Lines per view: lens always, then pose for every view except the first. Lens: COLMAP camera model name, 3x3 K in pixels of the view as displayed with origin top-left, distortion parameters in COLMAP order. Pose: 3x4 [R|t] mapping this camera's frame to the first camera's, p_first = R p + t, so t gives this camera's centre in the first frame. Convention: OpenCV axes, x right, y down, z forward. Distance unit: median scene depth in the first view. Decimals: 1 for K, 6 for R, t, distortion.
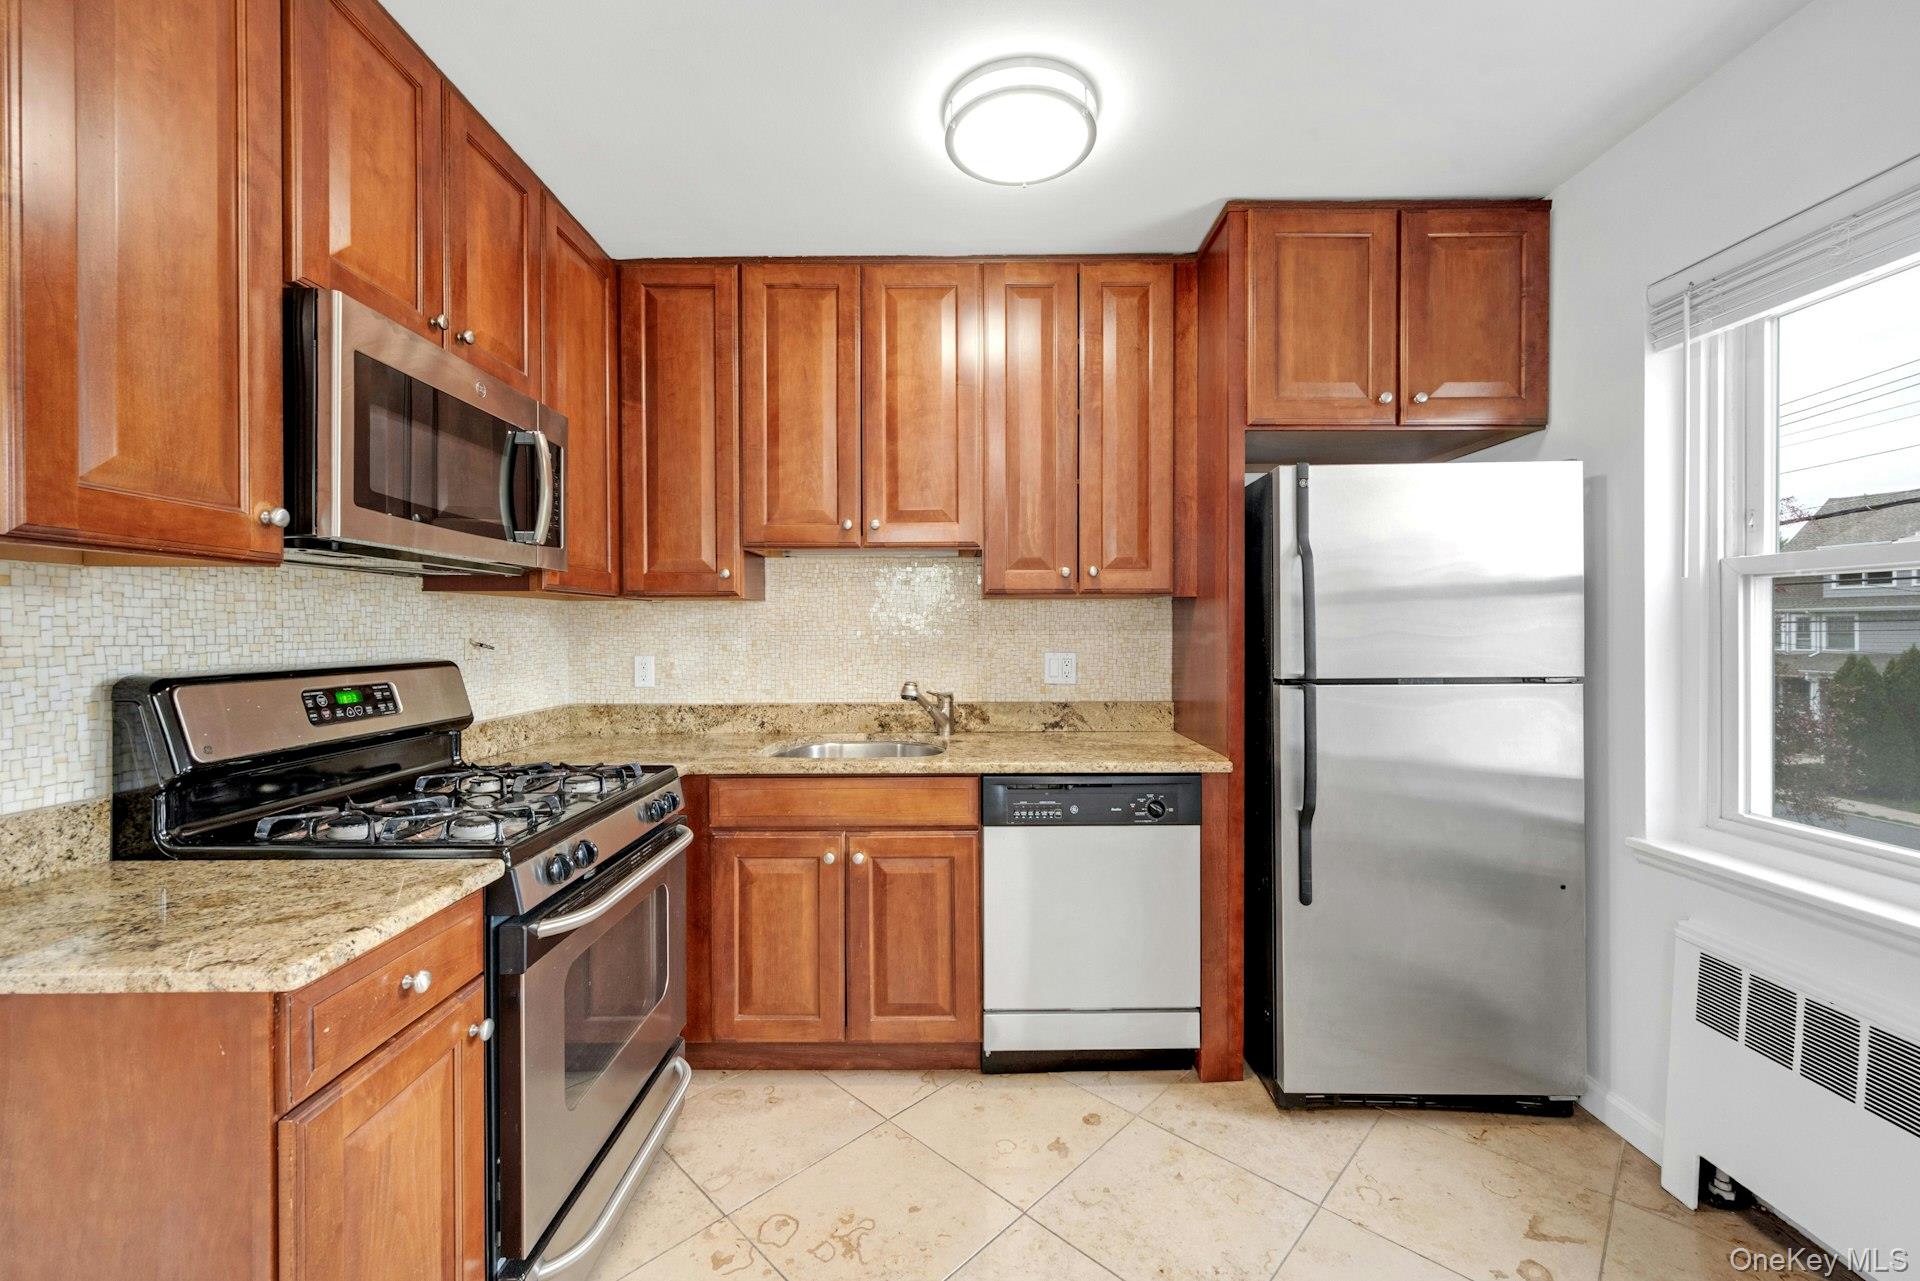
lens RADIAL K [[767.3, 0, 960.0], [0, 767.3, 636.0], [0, 0, 1]] dist [-0.000006, 0.000234]
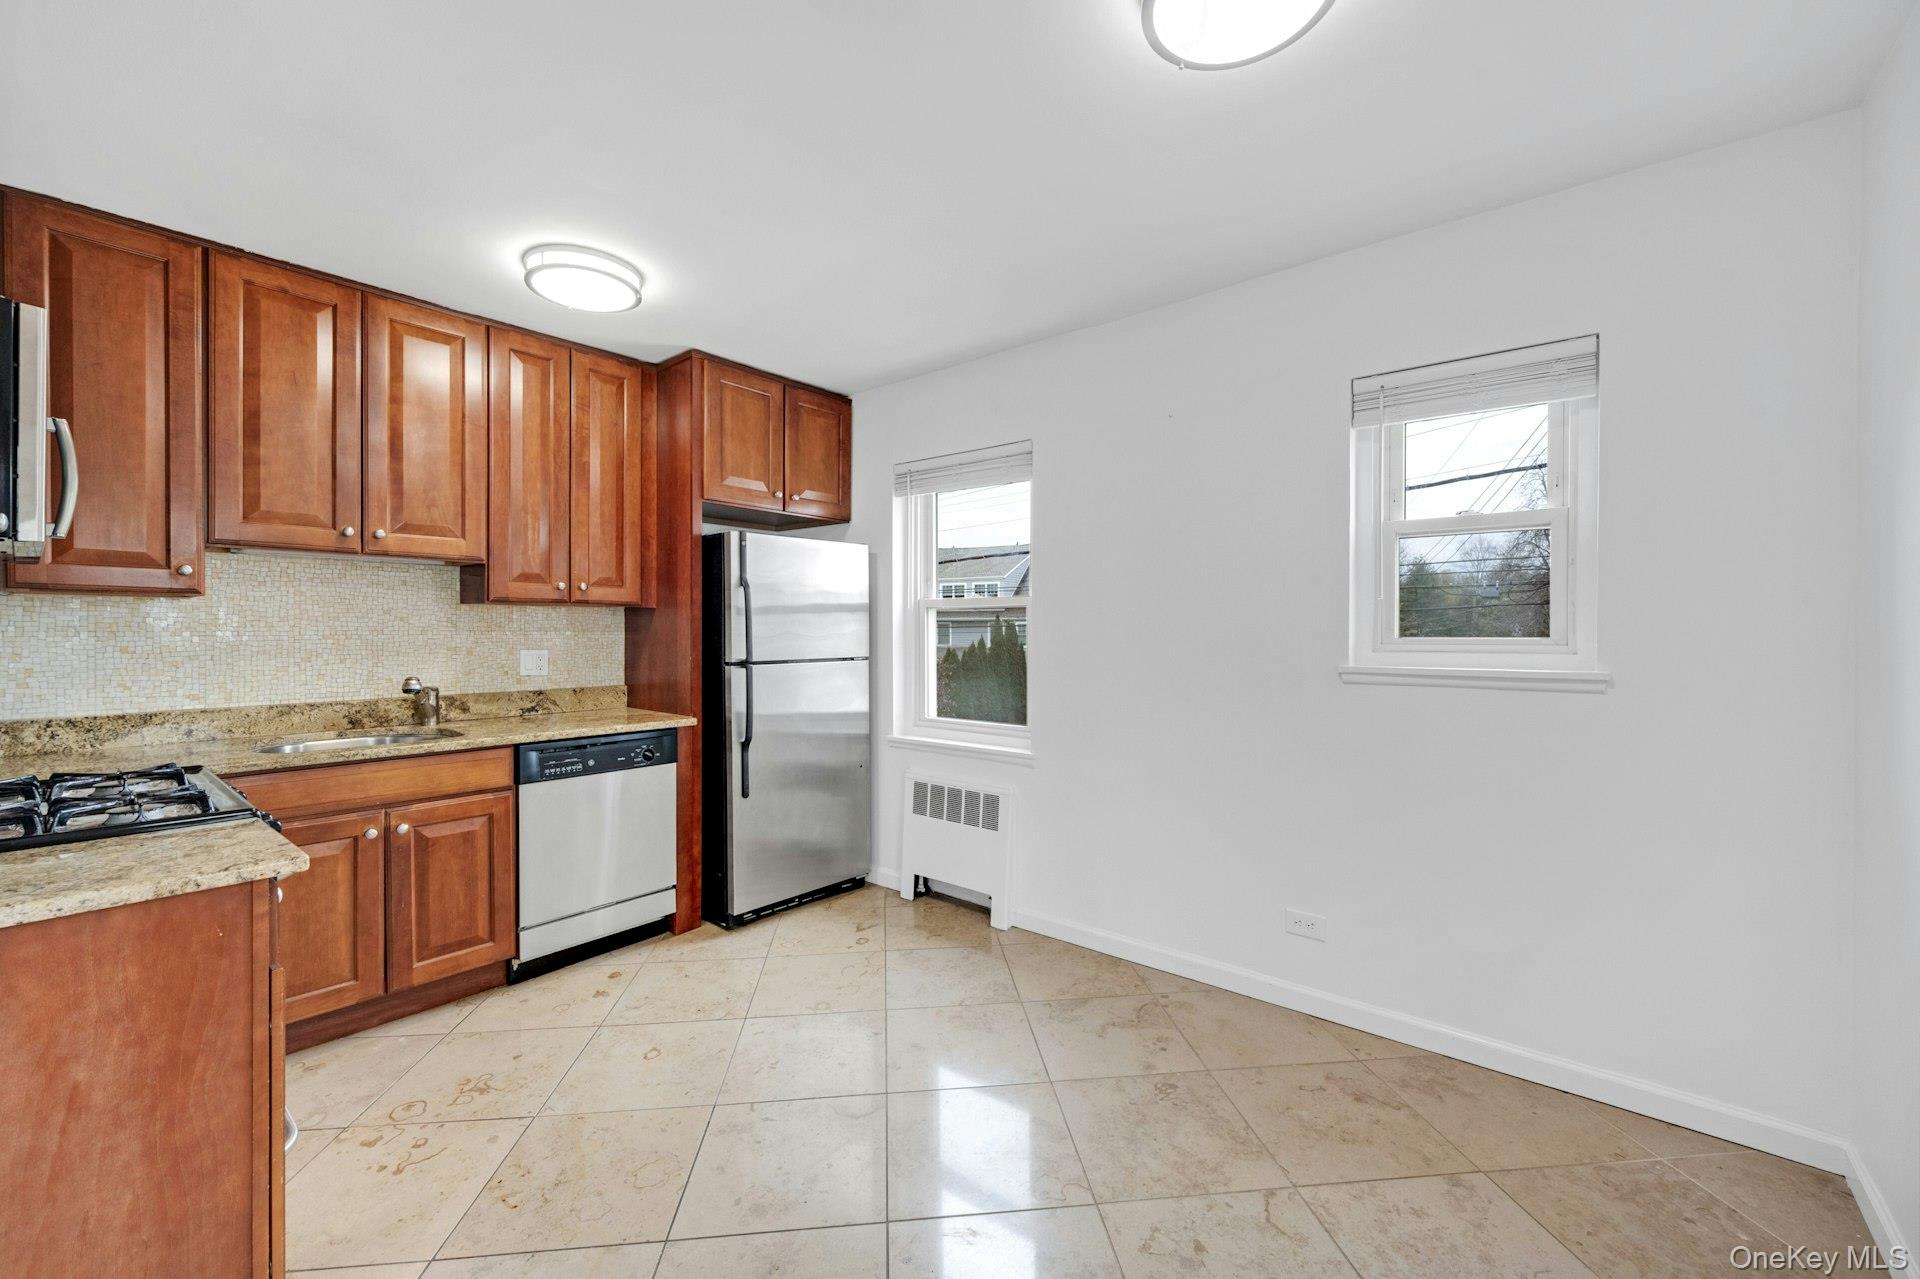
lens RADIAL K [[767.3, 0, 970.6], [0, 767.3, 636.4], [0, 0, 1]] dist [-0.000006, 0.000234]
pose [[0.630157, -0.002052, 0.776465, -0.486754], [0.001905, 0.999998, 0.001096, 0.001068], [-0.776465, 0.000789, 0.630160, -0.386774]]
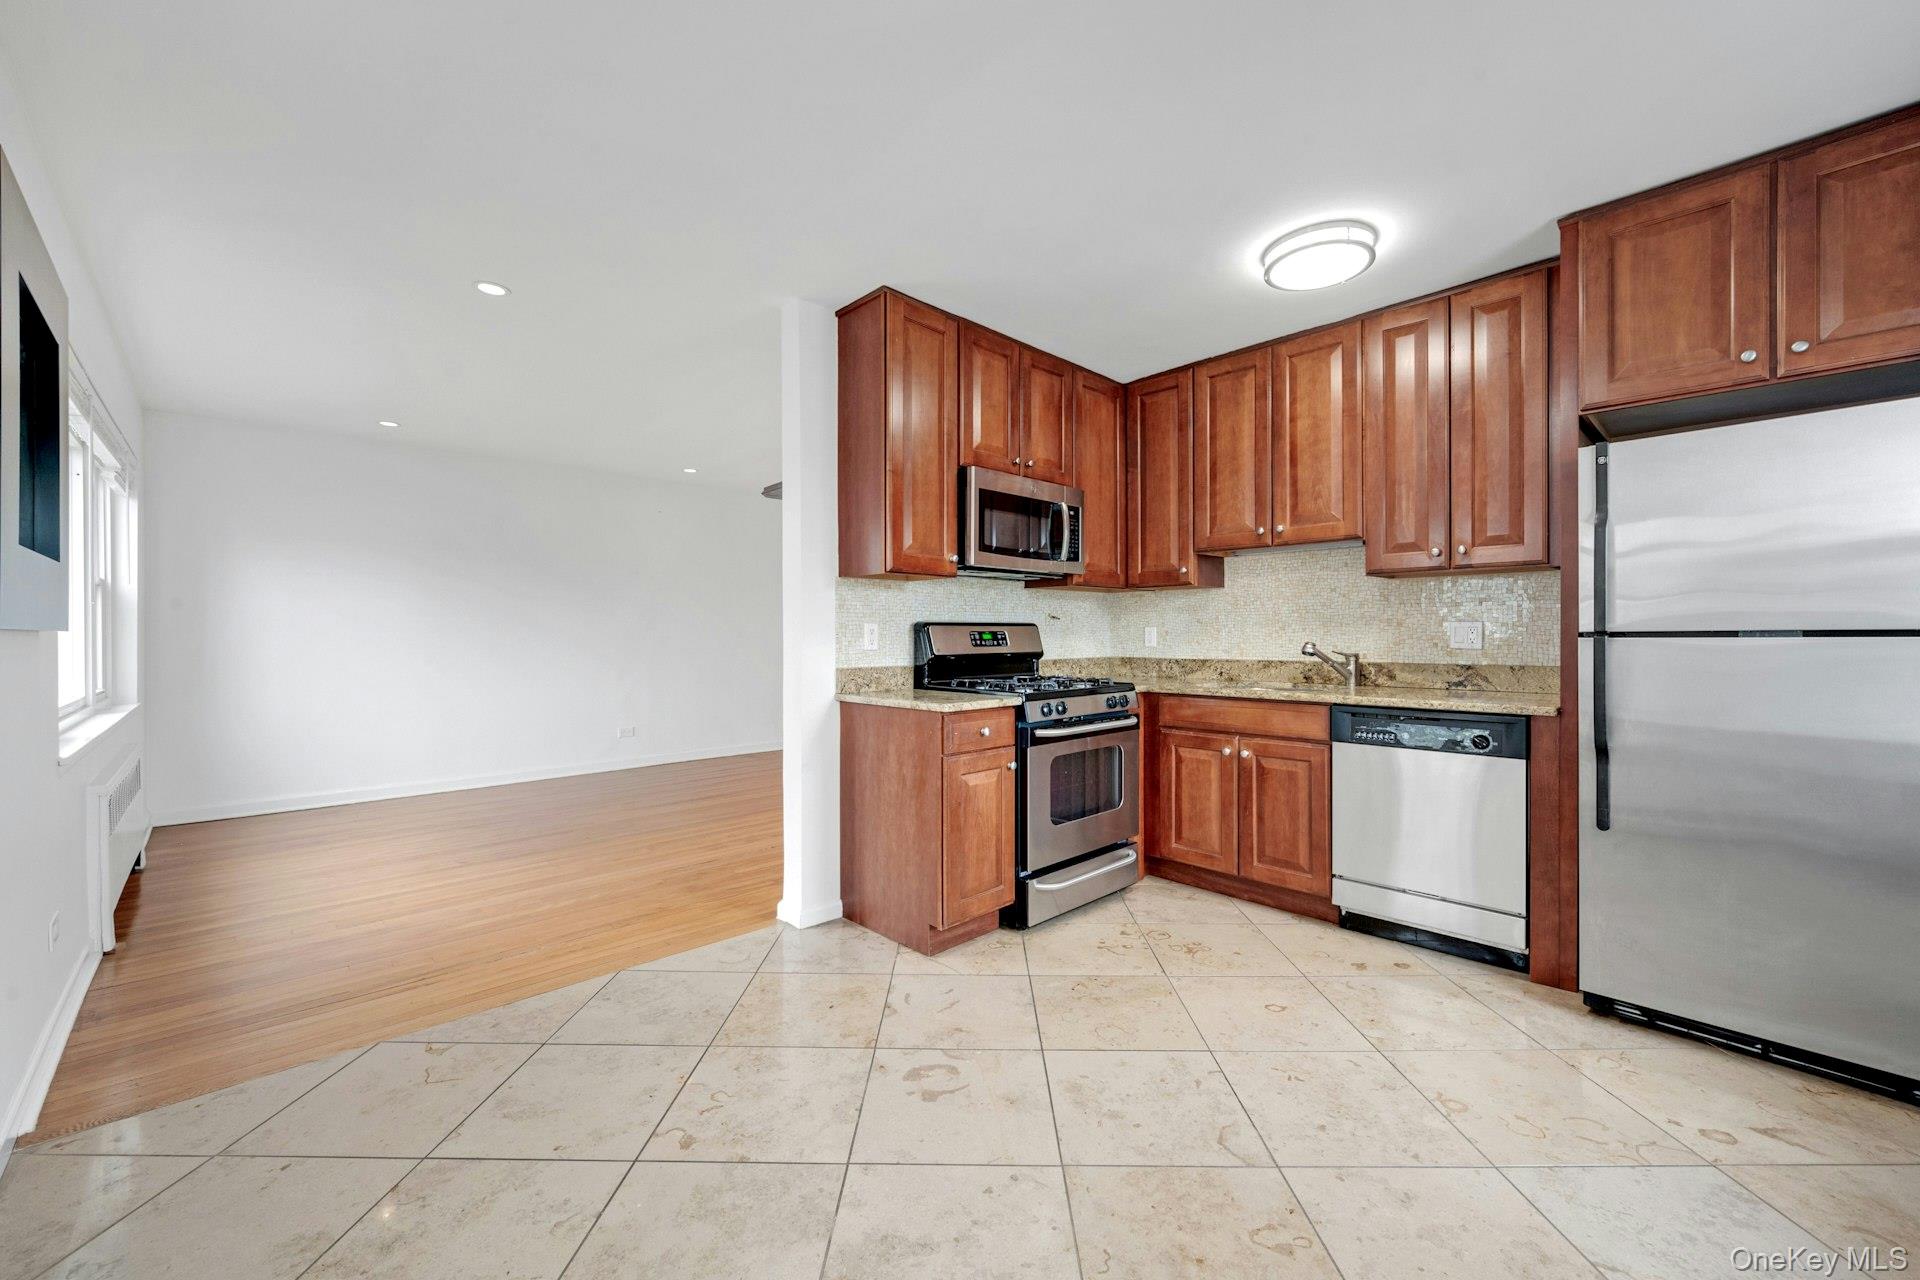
lens RADIAL K [[767.3, 0, 959.0], [0, 767.3, 639.5], [0, 0, 1]] dist [-0.000006, 0.000234]
pose [[0.688982, 0.005296, -0.724759, 0.568652], [-0.005278, 0.999983, 0.002290, 0.064207], [0.724759, 0.002248, 0.688998, -0.441758]]
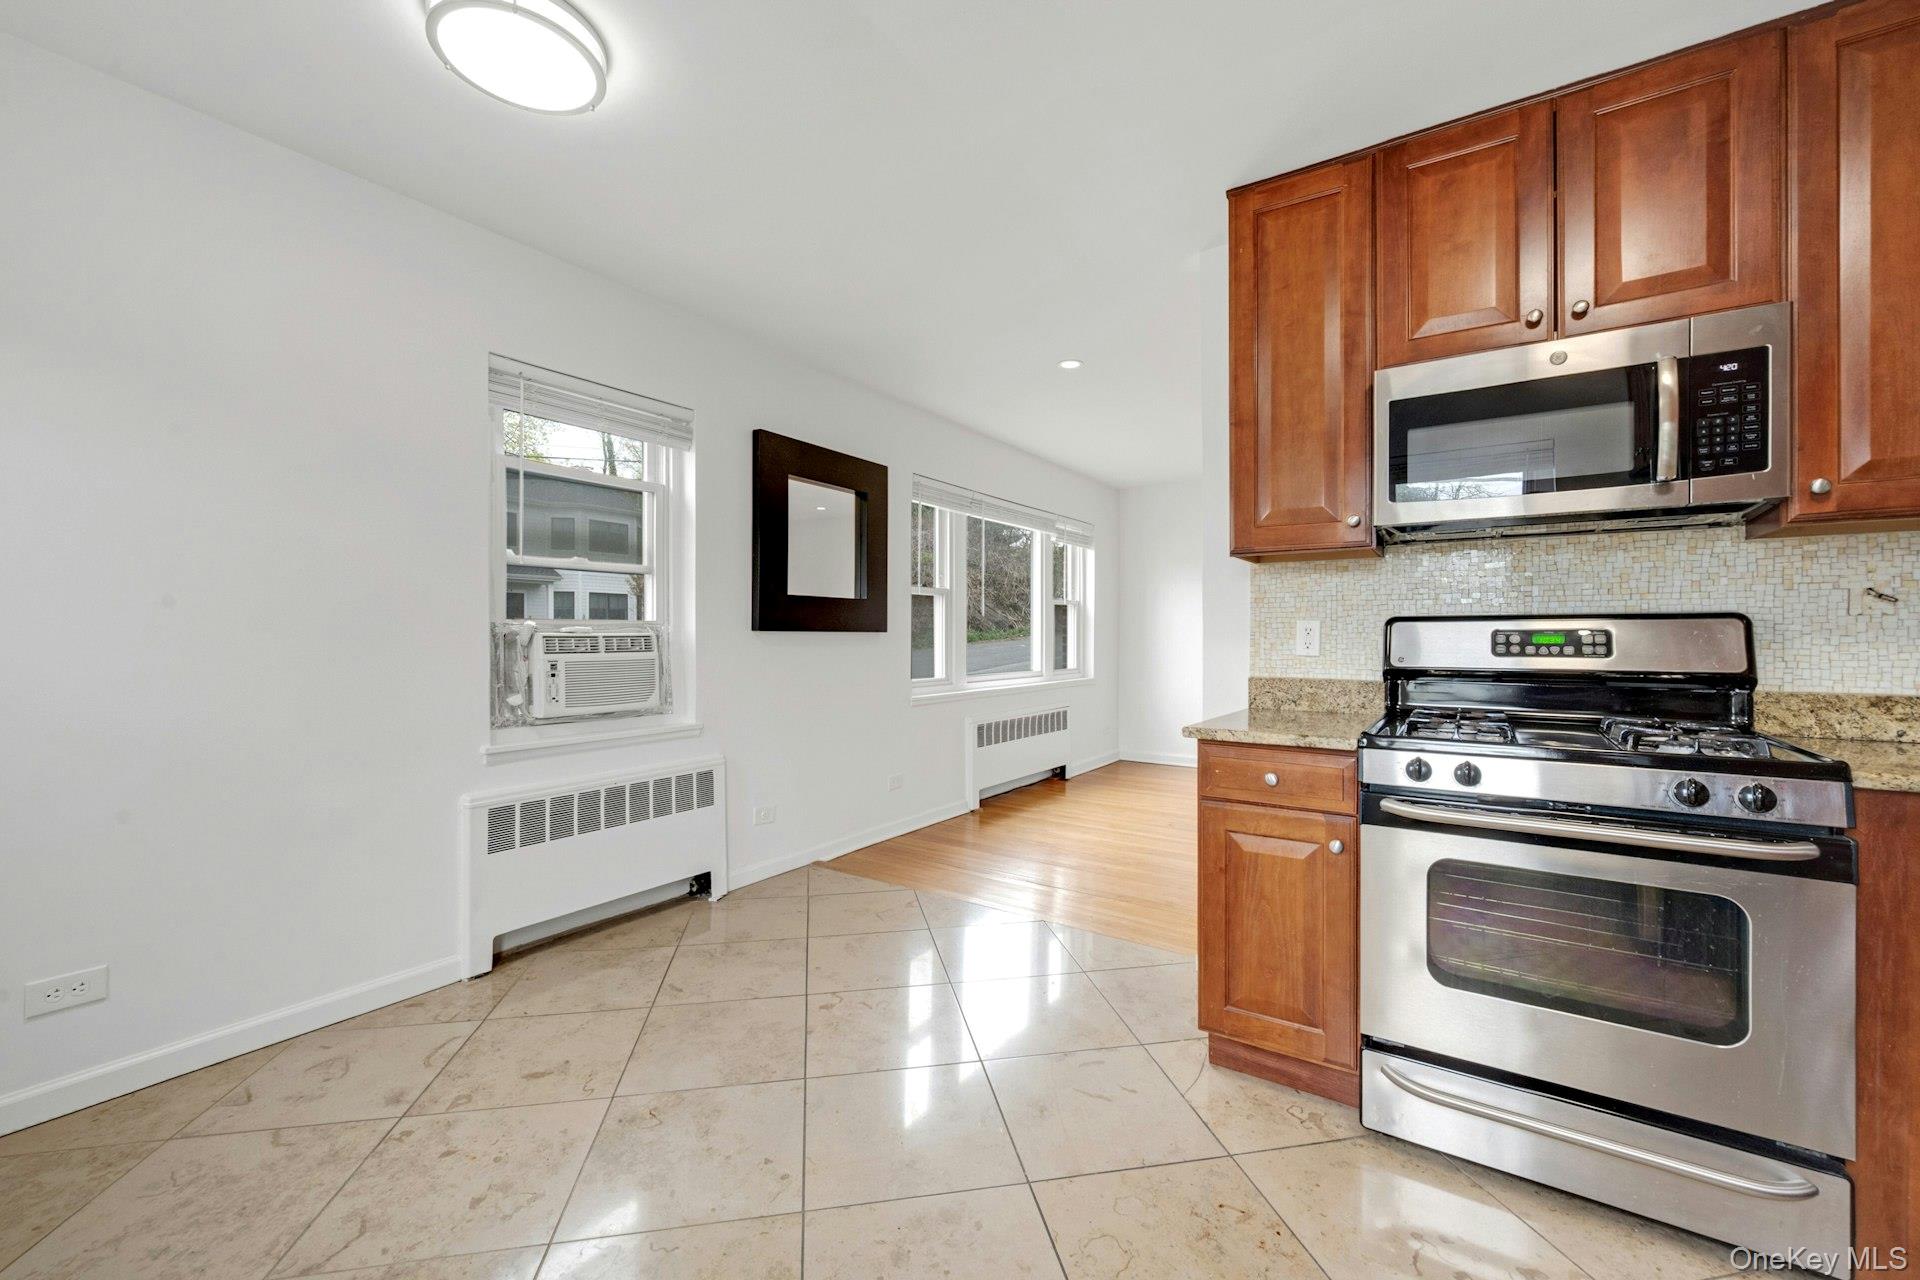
lens RADIAL K [[767.3, 0, 951.1], [0, 767.3, 633.3], [0, 0, 1]] dist [-0.000006, 0.000234]
pose [[-0.574362, 0.001622, -0.818600, 0.587234], [-0.005914, 0.999964, 0.006130, 0.052328], [0.818580, 0.008362, -0.574331, 0.703699]]
